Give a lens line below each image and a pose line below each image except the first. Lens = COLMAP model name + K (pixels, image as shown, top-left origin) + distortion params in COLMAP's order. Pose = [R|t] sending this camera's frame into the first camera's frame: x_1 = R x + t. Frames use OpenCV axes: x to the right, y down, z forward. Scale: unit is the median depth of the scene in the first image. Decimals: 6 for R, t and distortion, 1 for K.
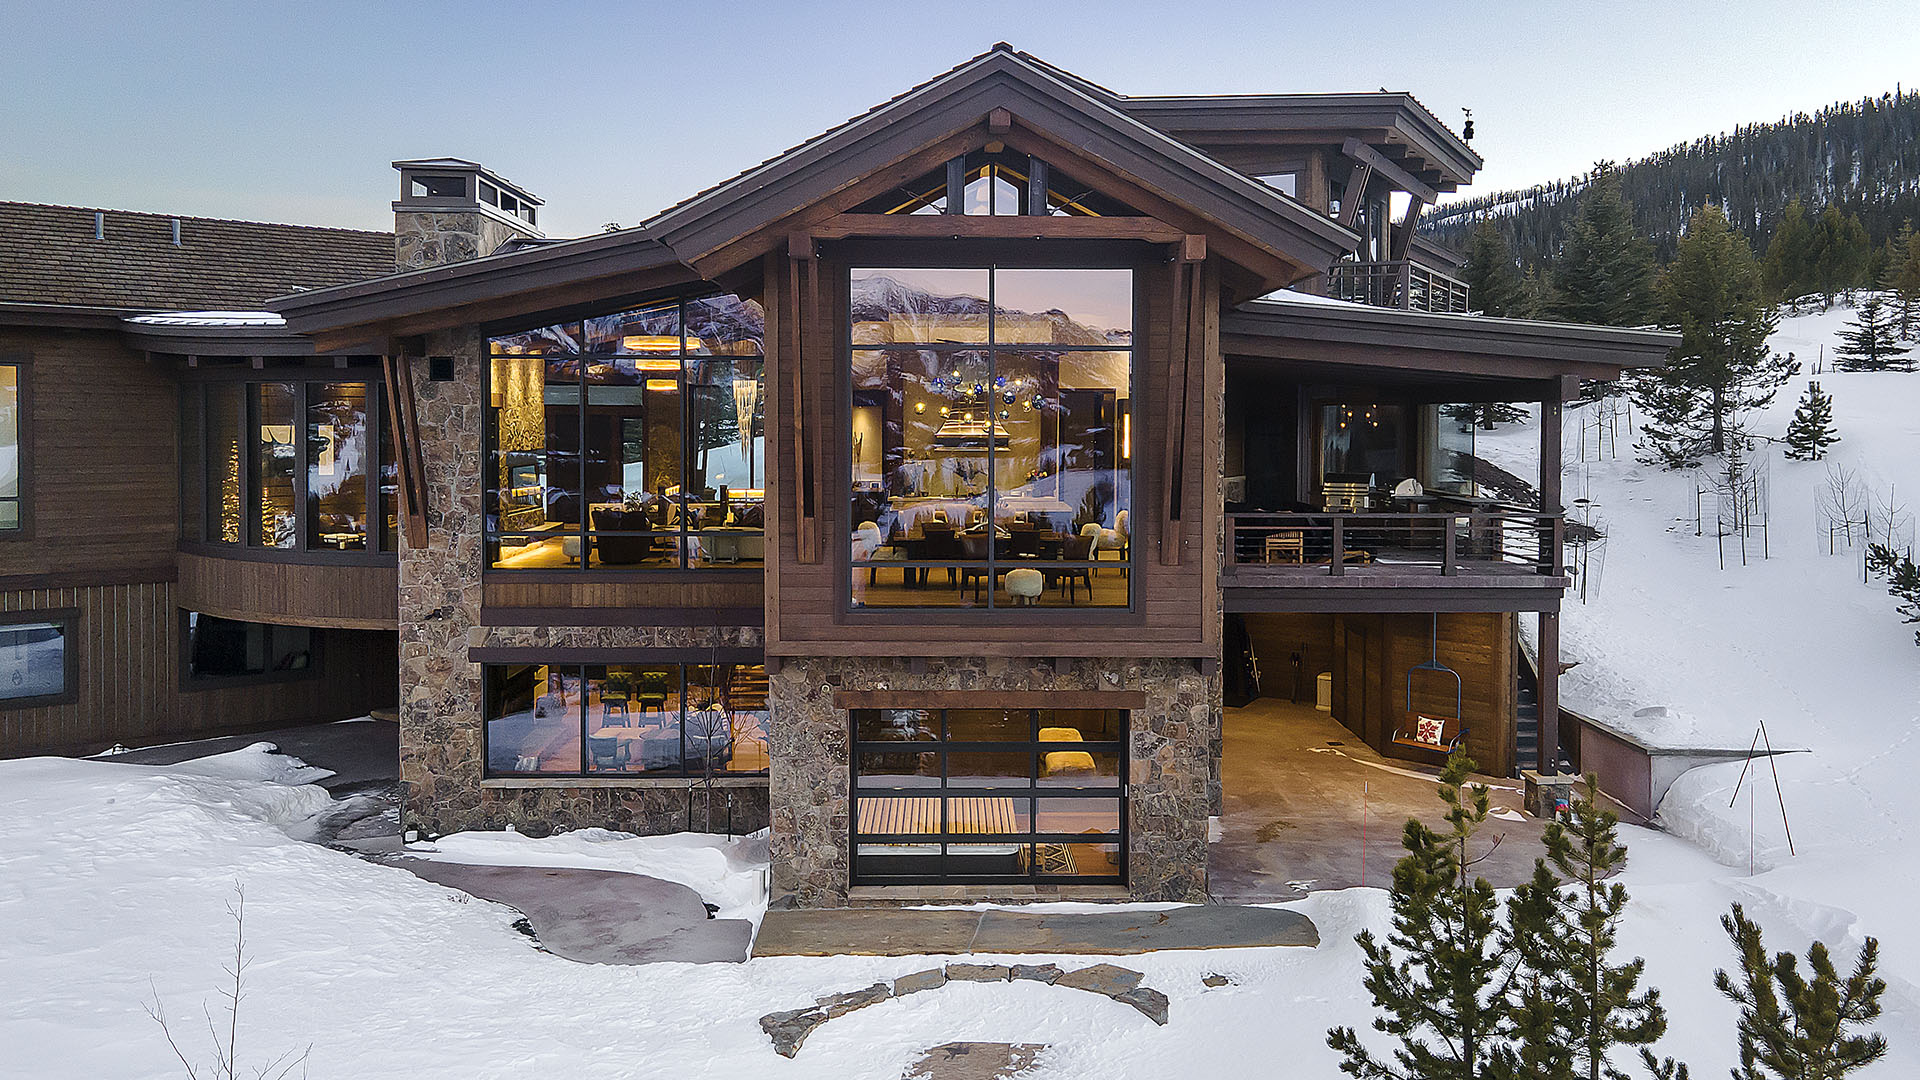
lens RADIAL K [[1440.9, 0, 952.3], [0, 1440.9, 439.4], [0, 0, 1]] dist [0.047050, -0.002680]
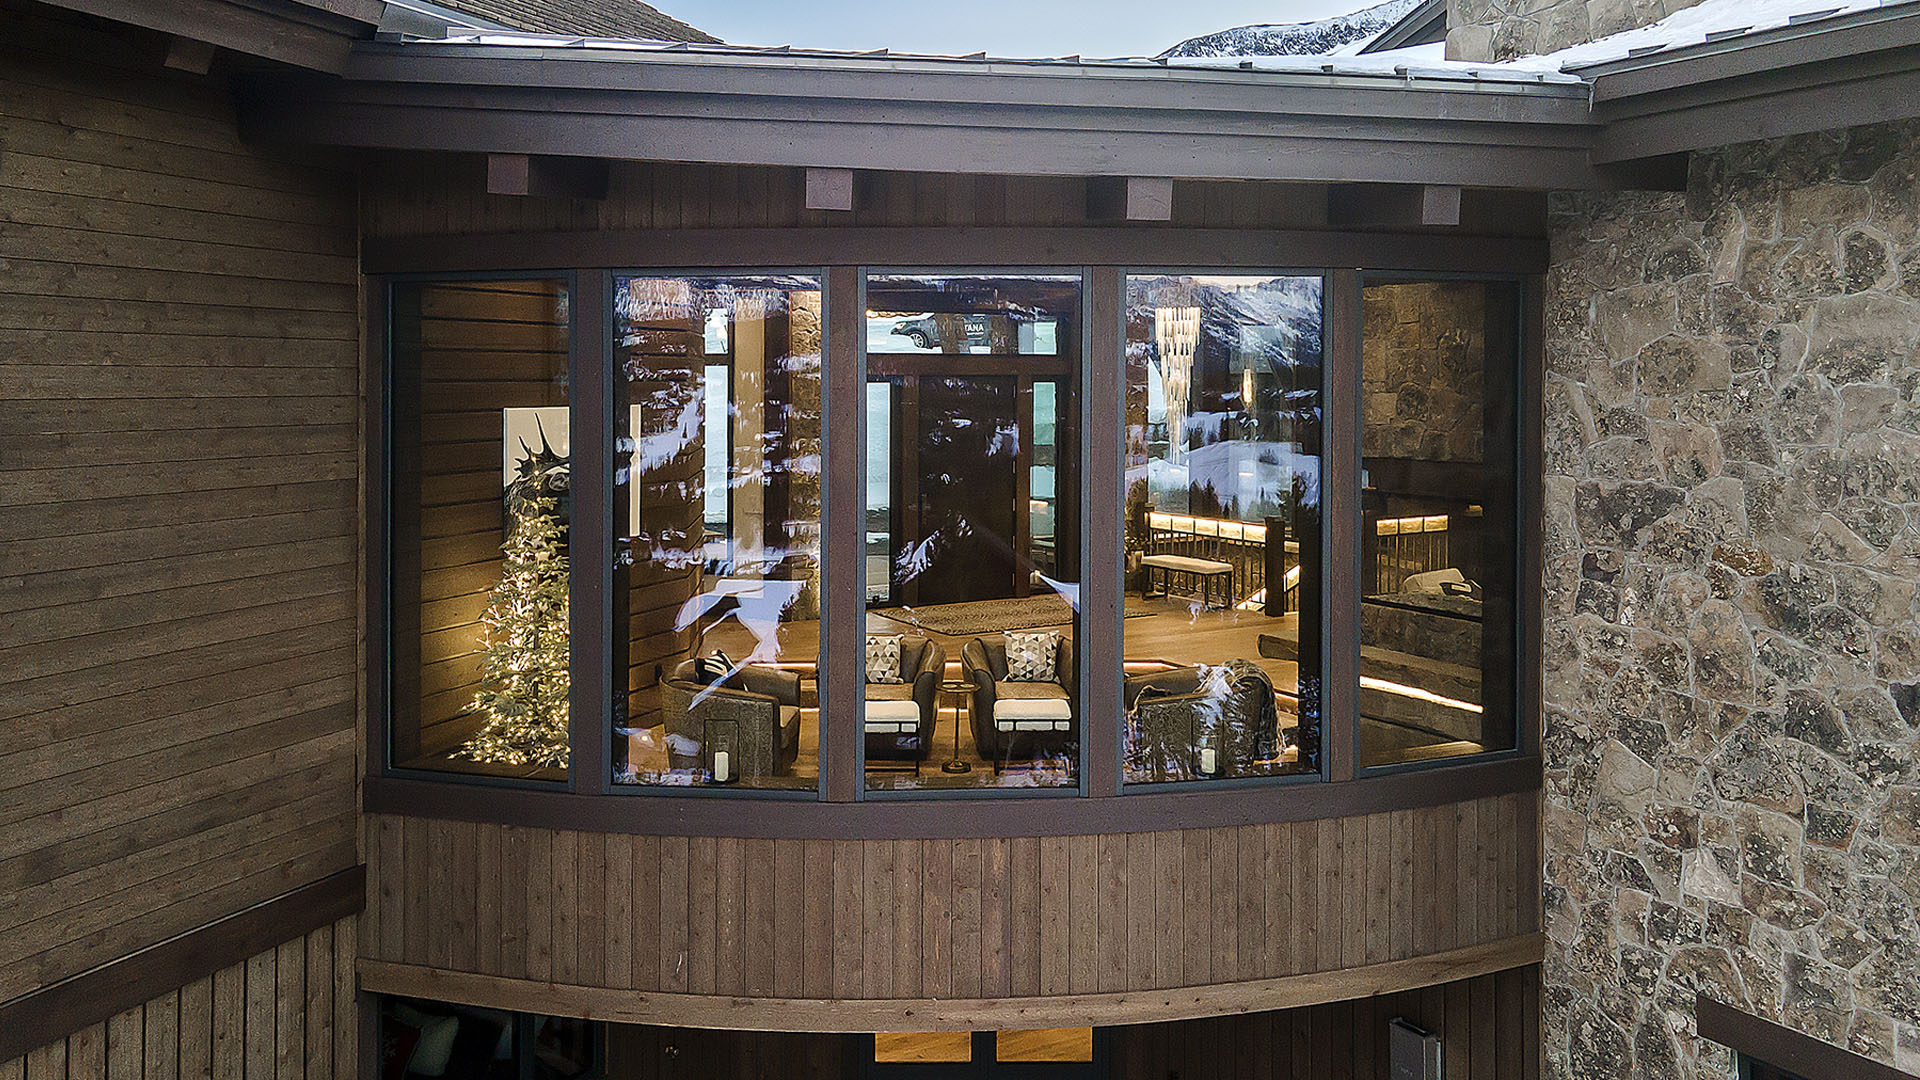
lens RADIAL K [[1540.9, 0, 957.2], [0, 1540.9, 417.8], [0, 0, 1]] dist [0.066207, 0.003434]
pose [[0.864114, -0.012641, 0.503137, -0.746621], [0.008921, 0.999912, 0.009801, -0.010822], [-0.503216, -0.003981, 0.864151, 0.834321]]
